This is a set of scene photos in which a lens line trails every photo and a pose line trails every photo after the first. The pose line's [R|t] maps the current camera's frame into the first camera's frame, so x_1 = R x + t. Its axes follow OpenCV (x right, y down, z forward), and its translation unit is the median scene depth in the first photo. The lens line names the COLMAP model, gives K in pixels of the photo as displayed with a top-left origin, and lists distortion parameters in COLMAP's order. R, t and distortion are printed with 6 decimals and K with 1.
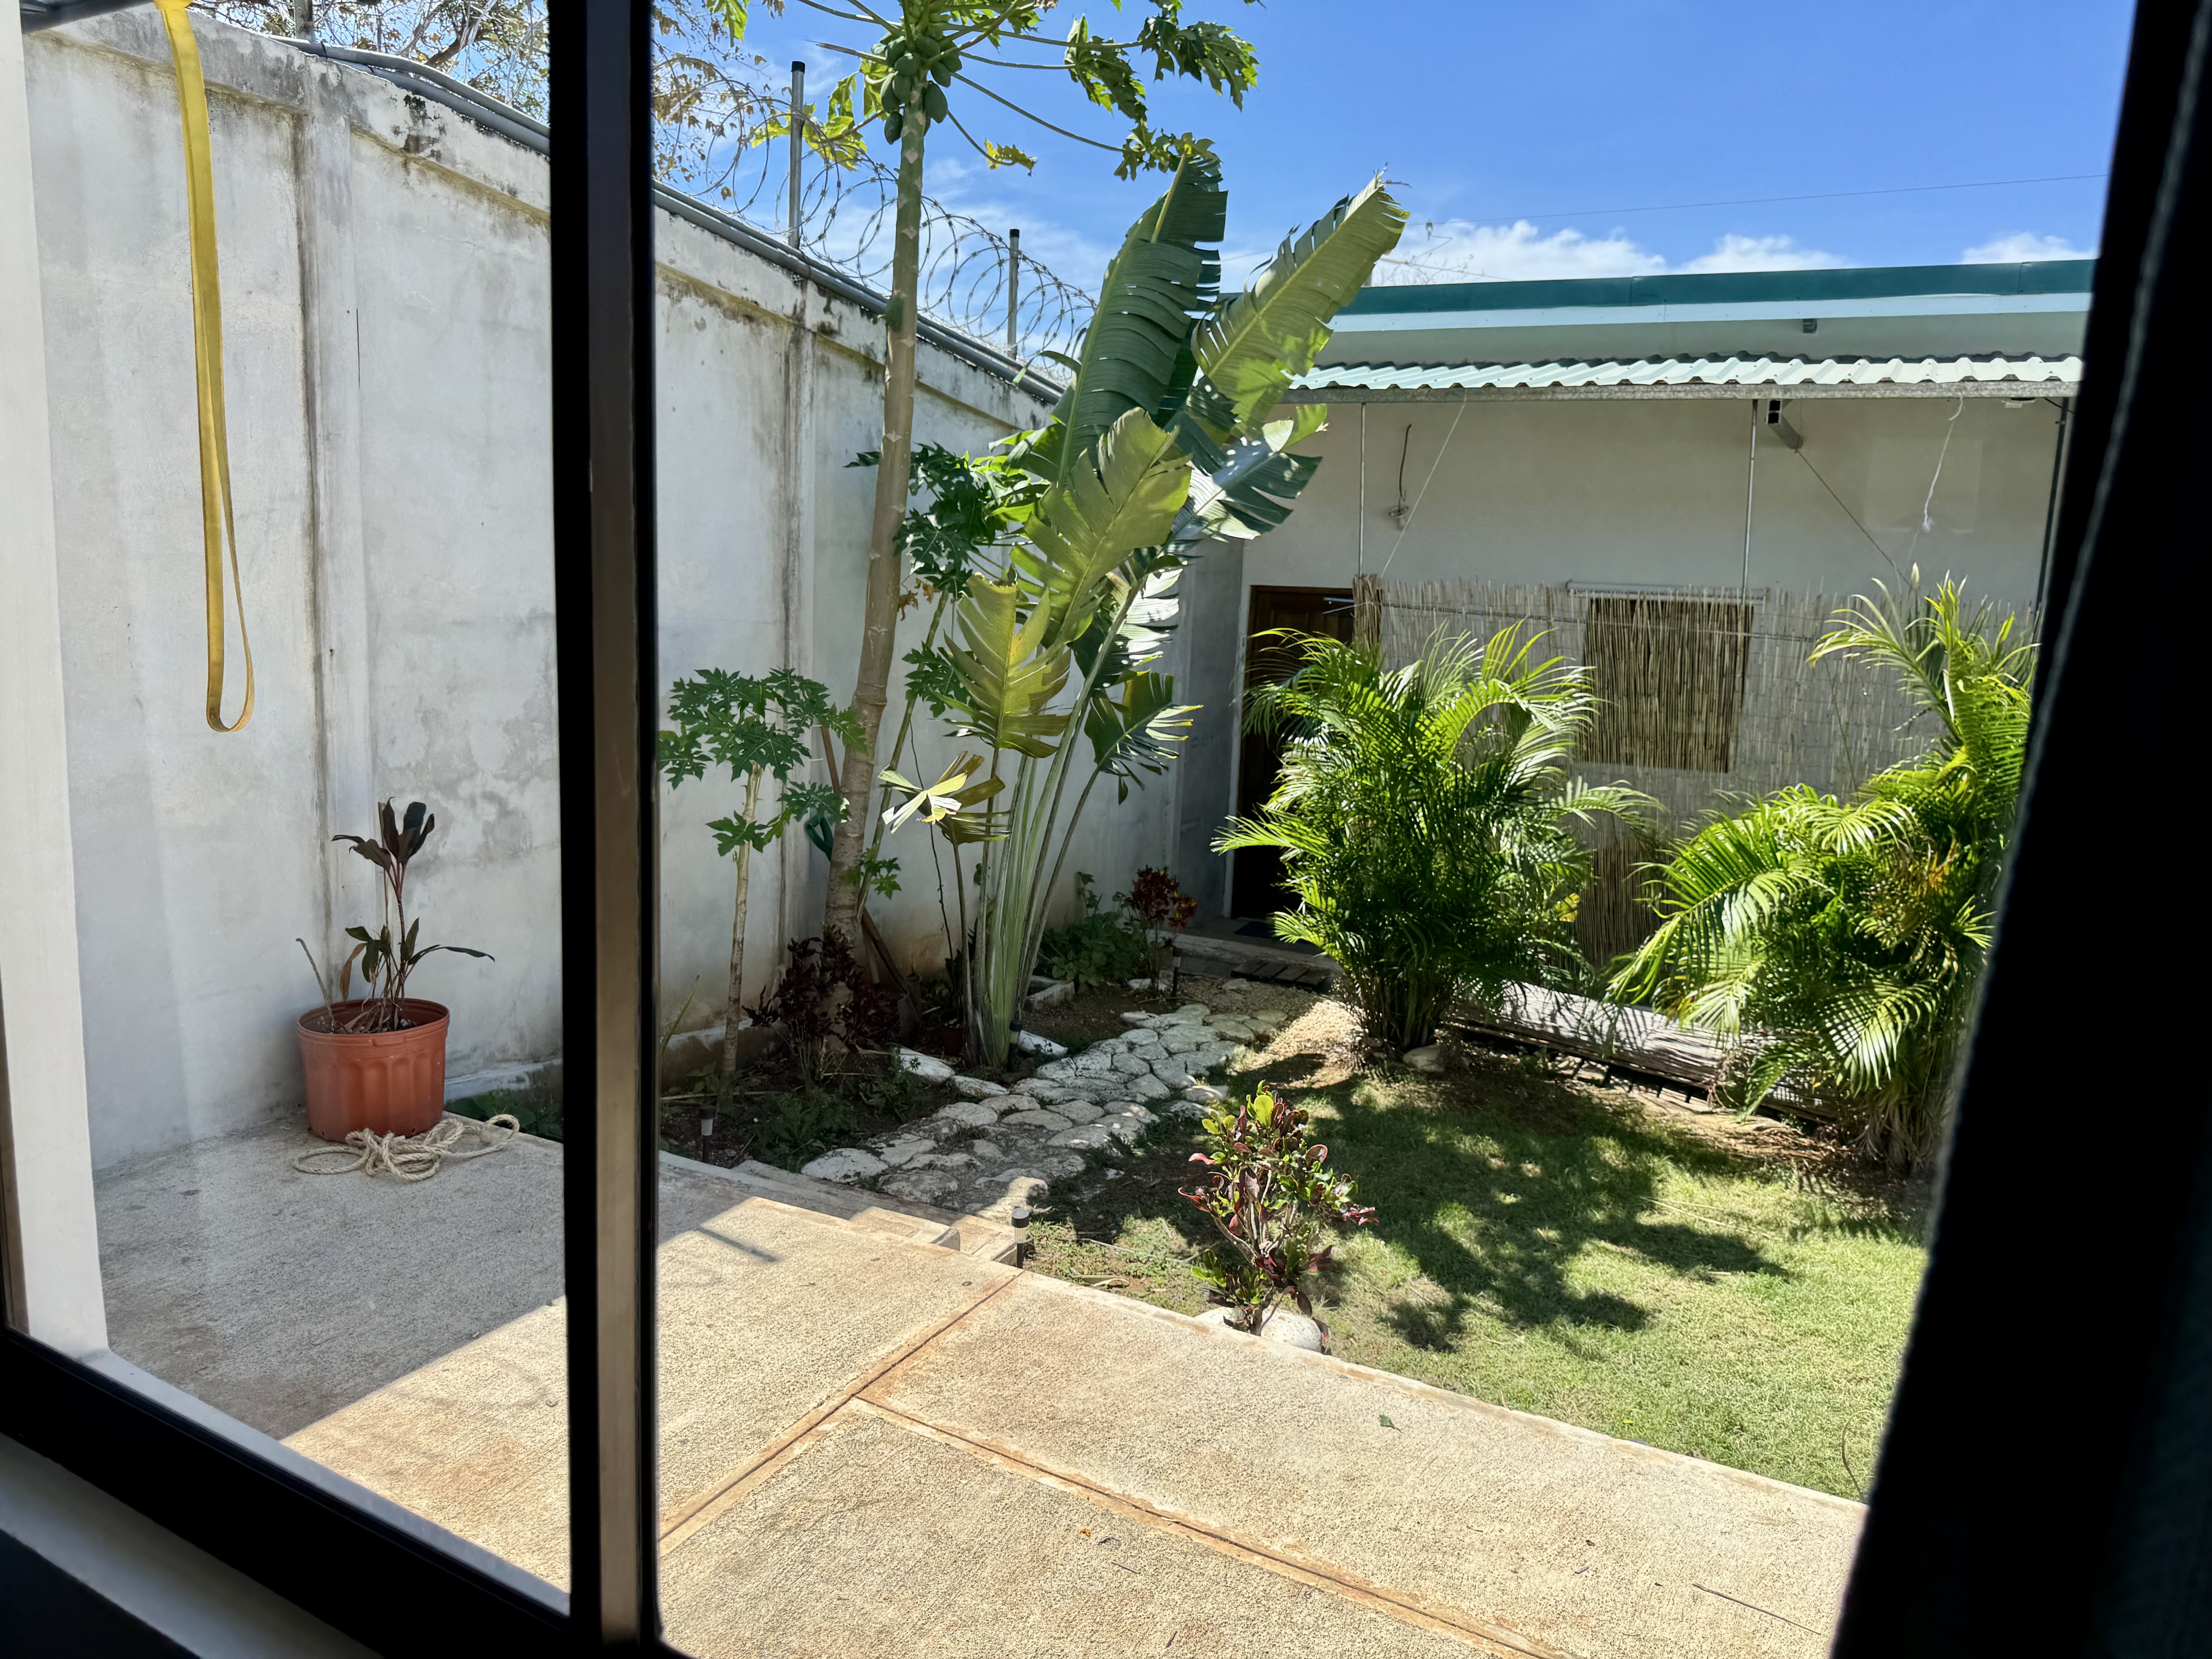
lens RADIAL K [[1378.6, 0, 1109.6], [0, 1378.6, 835.7], [0, 0, 1]] dist [0.028738, -0.033929]
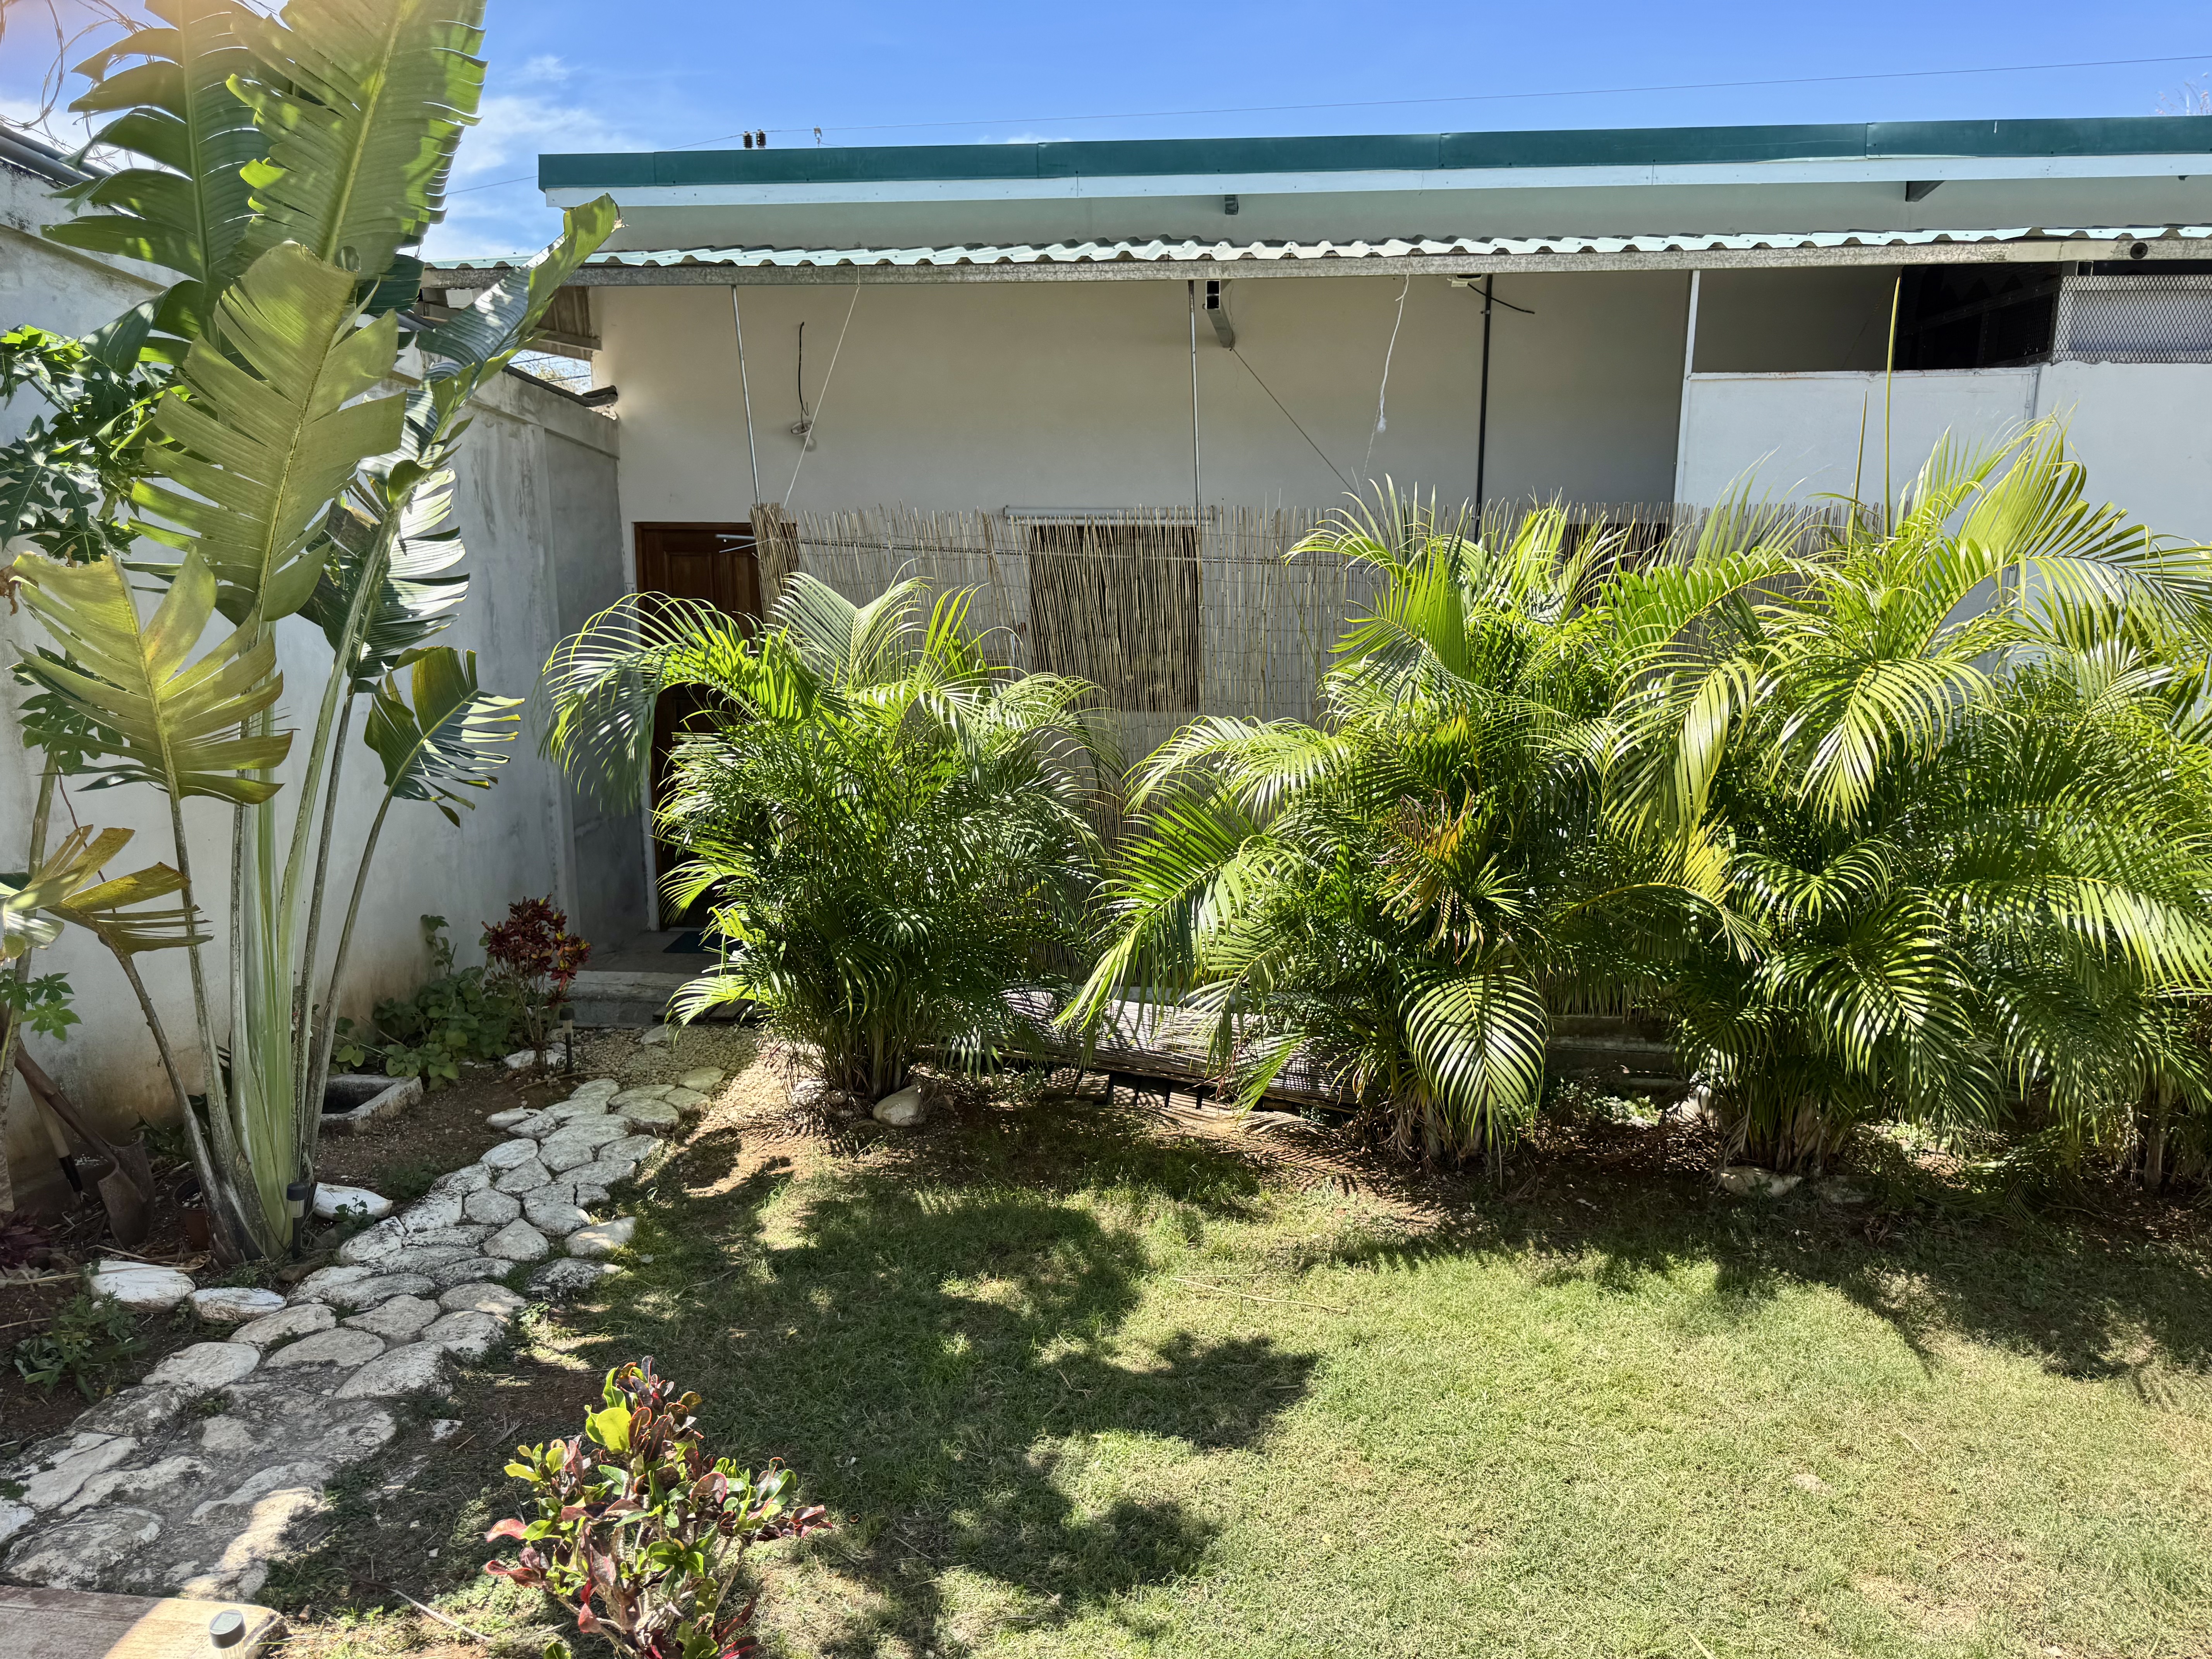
lens RADIAL K [[1378.6, 0, 1109.6], [0, 1378.6, 835.7], [0, 0, 1]] dist [0.028738, -0.033929]
pose [[0.923998, -0.117903, 0.363767, 0.071168], [0.101981, 0.992806, 0.062746, -0.035423], [-0.368548, -0.020879, 0.929374, 0.223497]]
